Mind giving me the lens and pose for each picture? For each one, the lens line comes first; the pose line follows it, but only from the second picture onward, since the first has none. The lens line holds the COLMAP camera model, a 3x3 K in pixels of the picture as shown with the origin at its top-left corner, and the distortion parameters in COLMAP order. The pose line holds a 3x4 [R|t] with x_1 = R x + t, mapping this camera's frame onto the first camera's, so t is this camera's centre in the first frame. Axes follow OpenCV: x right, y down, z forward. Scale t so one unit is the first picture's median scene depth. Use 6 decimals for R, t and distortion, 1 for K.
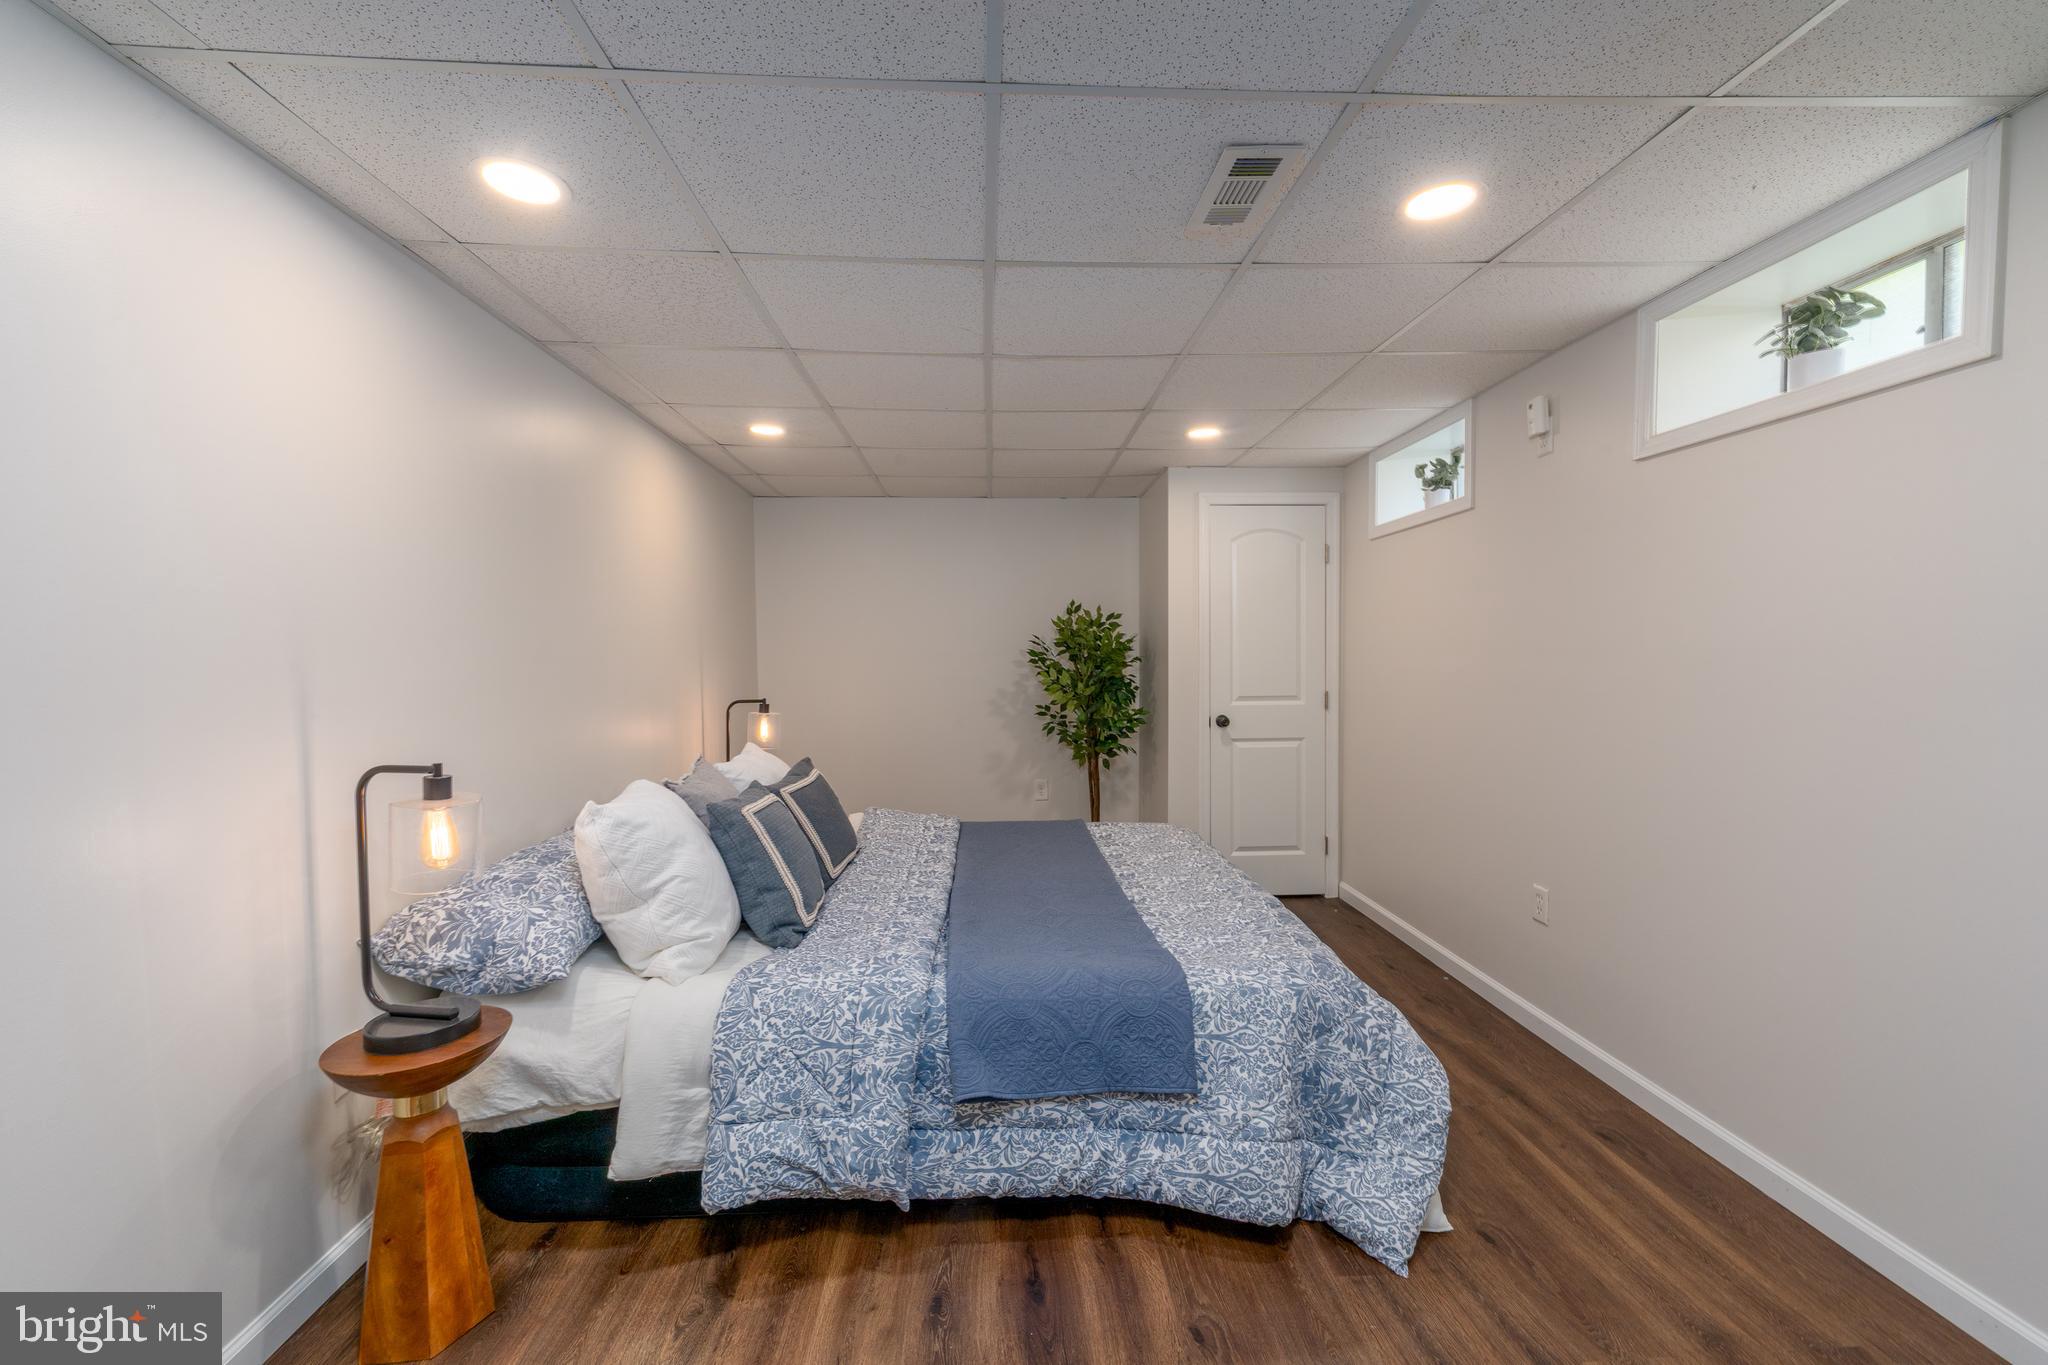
lens RADIAL K [[842.1, 0, 1027.1], [0, 842.1, 684.2], [0, 0, 1]] dist [0.000511, -0.000843]
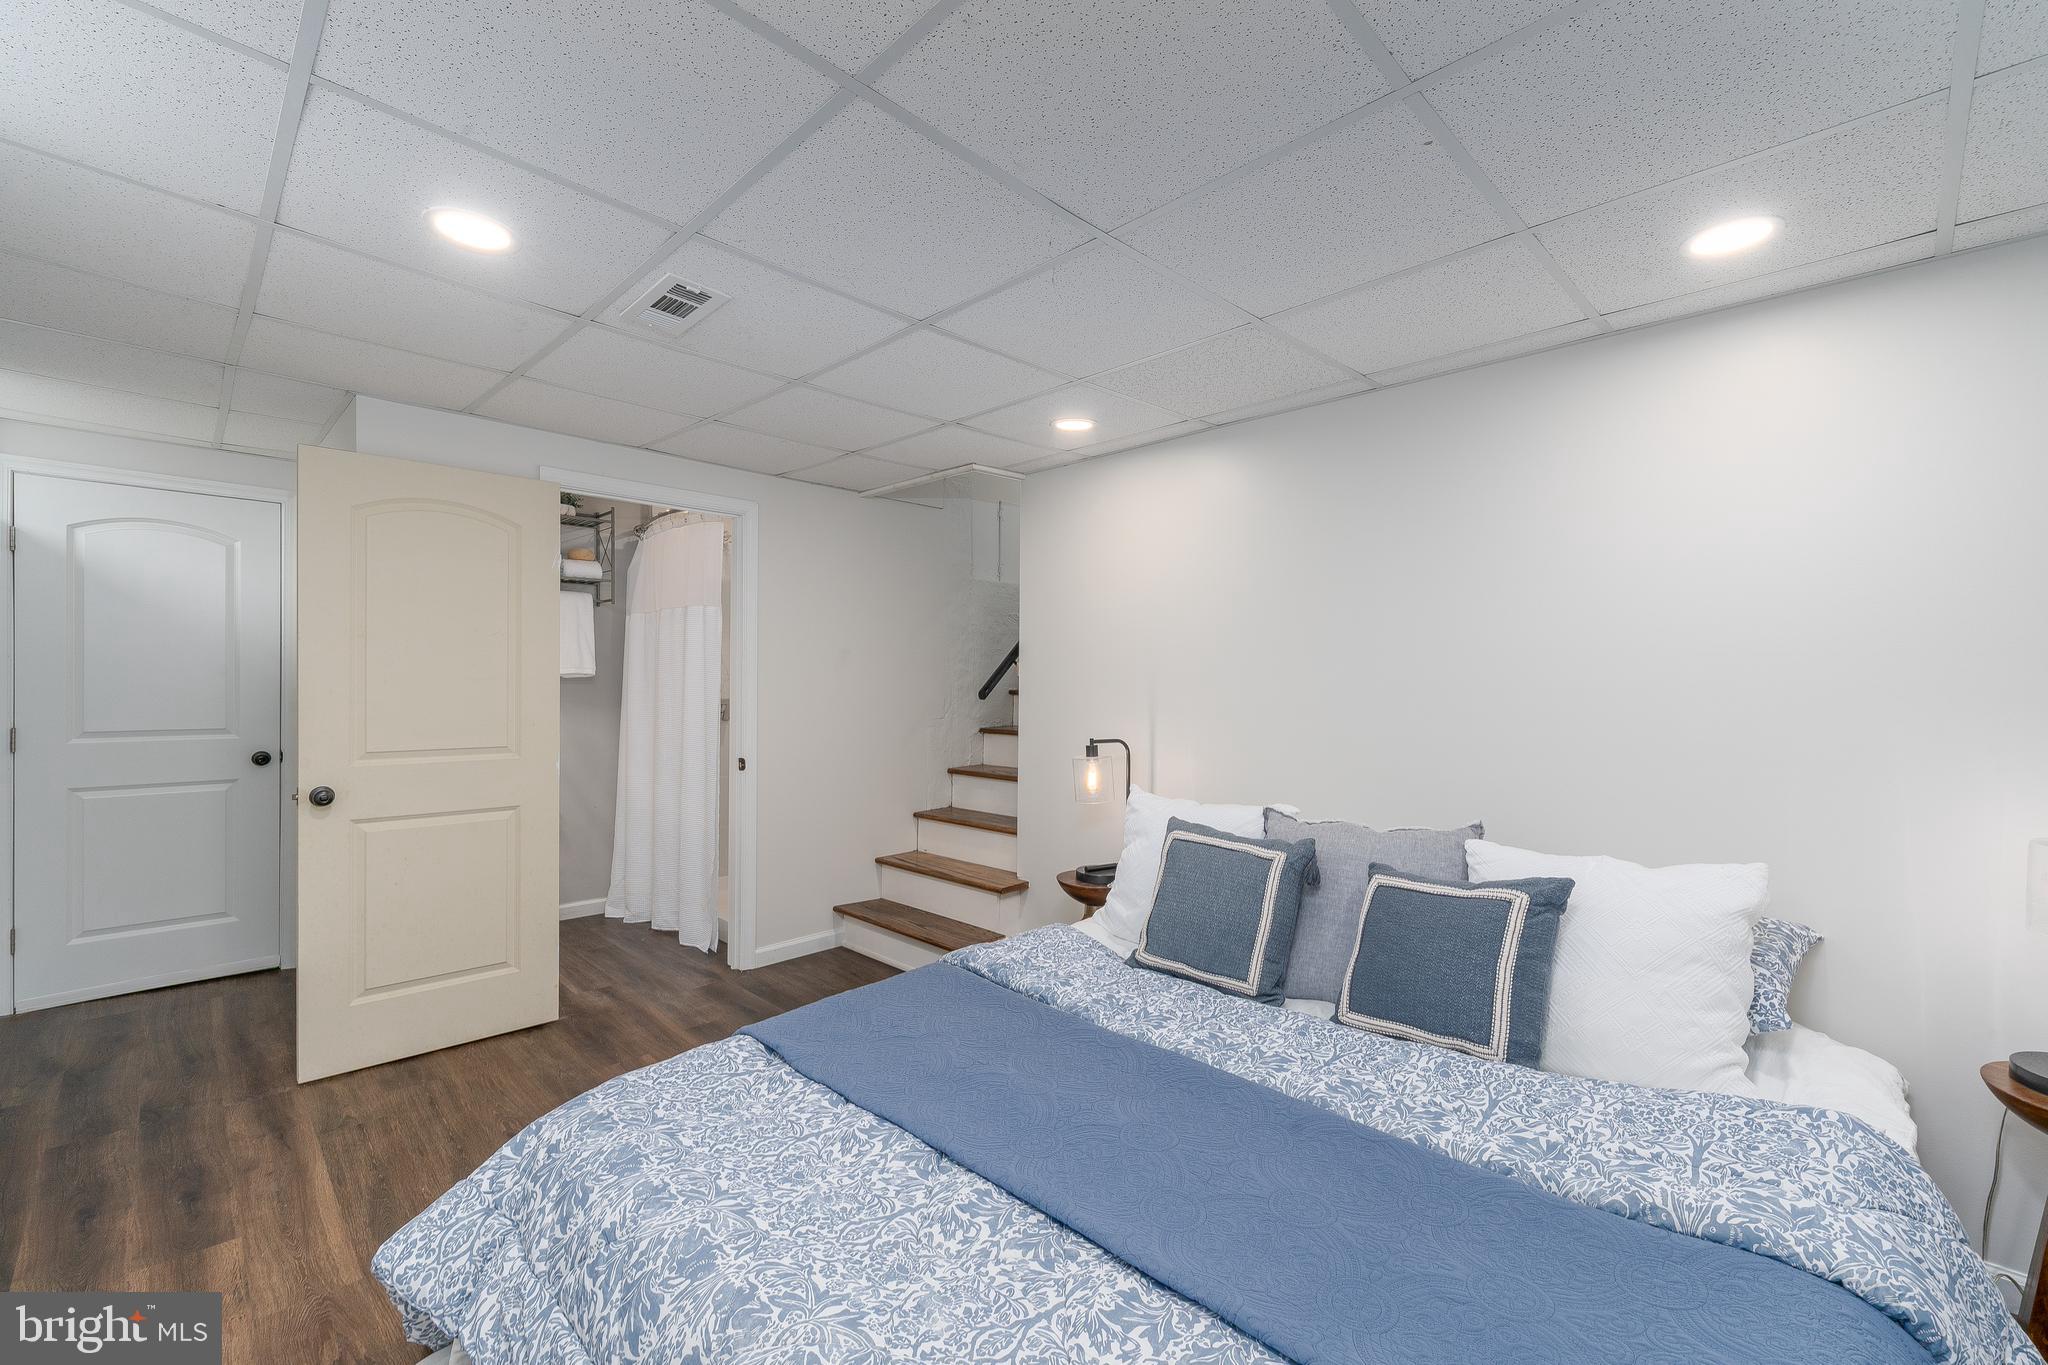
lens RADIAL K [[842.1, 0, 1017.8], [0, 842.1, 679.6], [0, 0, 1]] dist [0.000511, -0.000843]
pose [[-0.744668, 0.002196, -0.667431, 0.603794], [-0.023545, 0.999286, 0.029557, -0.078772], [0.667019, 0.037725, -0.744085, 1.960472]]
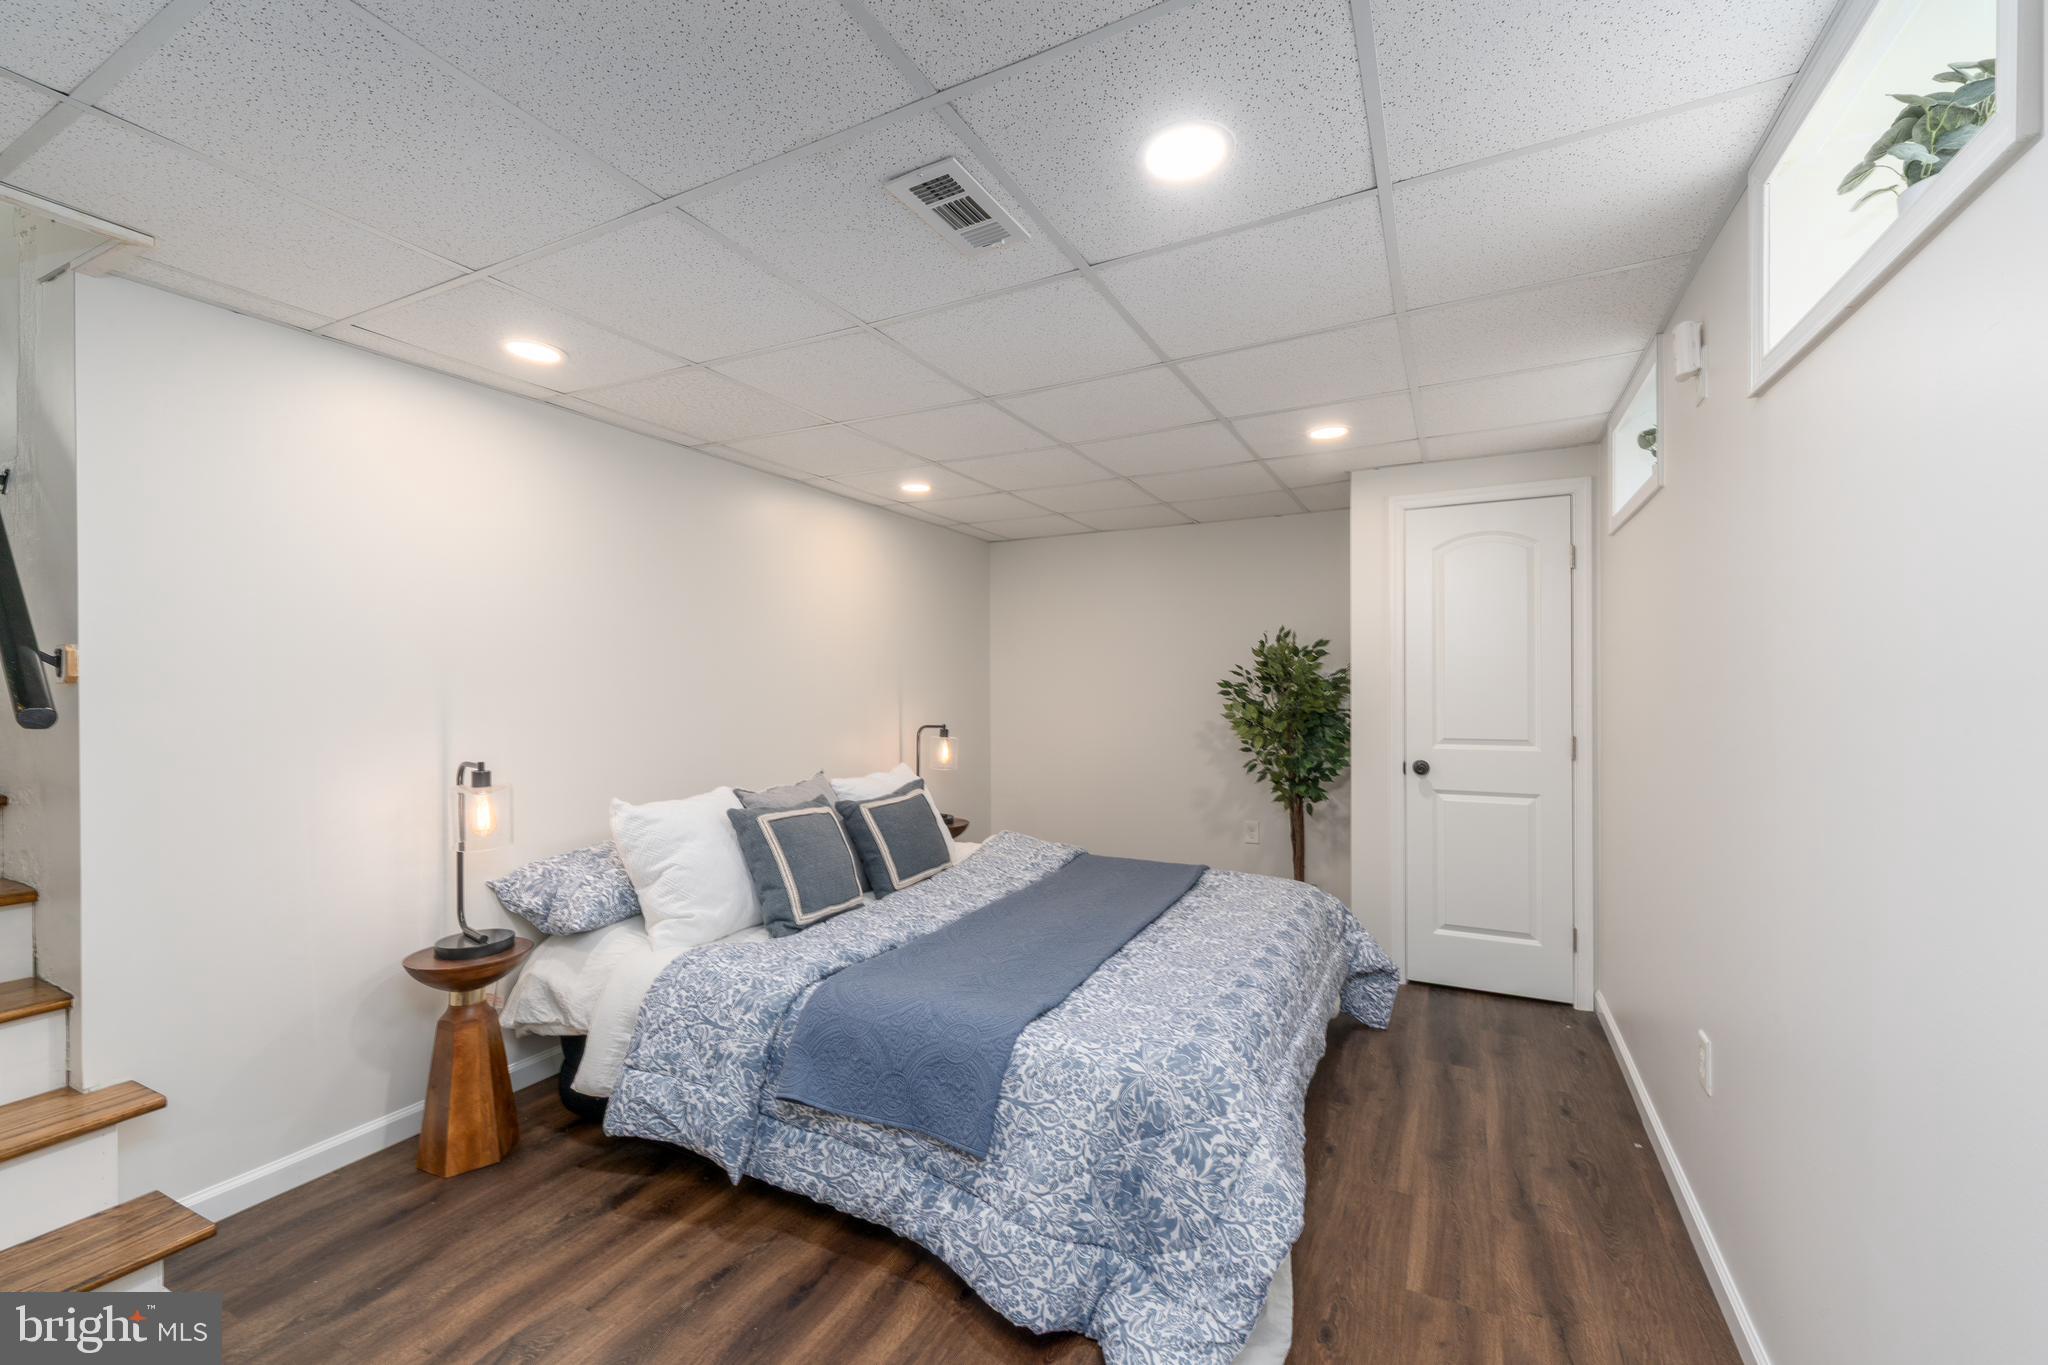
lens RADIAL K [[842.1, 0, 1027.0], [0, 842.1, 683.3], [0, 0, 1]] dist [0.000511, -0.000843]
pose [[0.862014, 0.004020, -0.506868, 0.700873], [-0.021348, 0.999369, -0.028379, -0.015825], [0.506434, 0.035283, 0.861557, 0.193166]]
